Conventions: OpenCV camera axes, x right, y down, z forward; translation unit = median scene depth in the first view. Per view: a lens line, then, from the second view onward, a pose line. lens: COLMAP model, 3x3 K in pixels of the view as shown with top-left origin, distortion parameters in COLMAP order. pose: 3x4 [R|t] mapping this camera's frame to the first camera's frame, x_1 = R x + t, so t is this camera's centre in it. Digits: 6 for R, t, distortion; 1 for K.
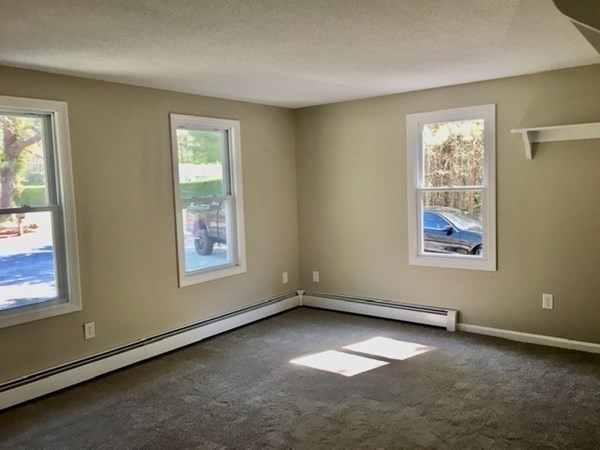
lens RADIAL K [[510.8, 0, 297.4], [0, 510.8, 225.5], [0, 0, 1]] dist [0.043910, -0.034384]
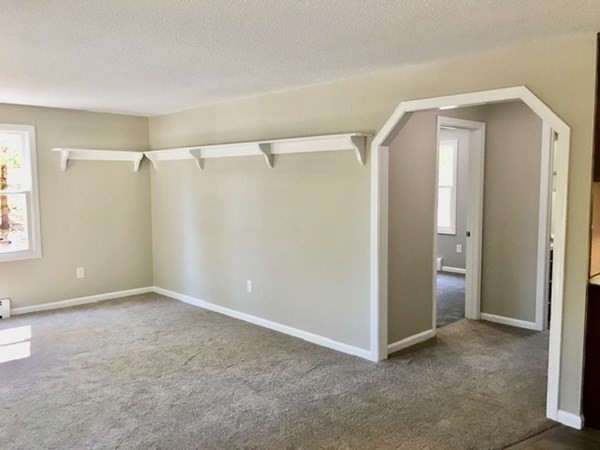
lens RADIAL K [[535.1, 0, 298.6], [0, 535.1, 228.4], [0, 0, 1]] dist [0.050938, 0.000335]
pose [[0.144790, -0.062645, 0.987477, -0.993143], [0.086175, 0.995000, 0.050486, 0.004272], [-0.985703, 0.077785, 0.149465, 0.207011]]
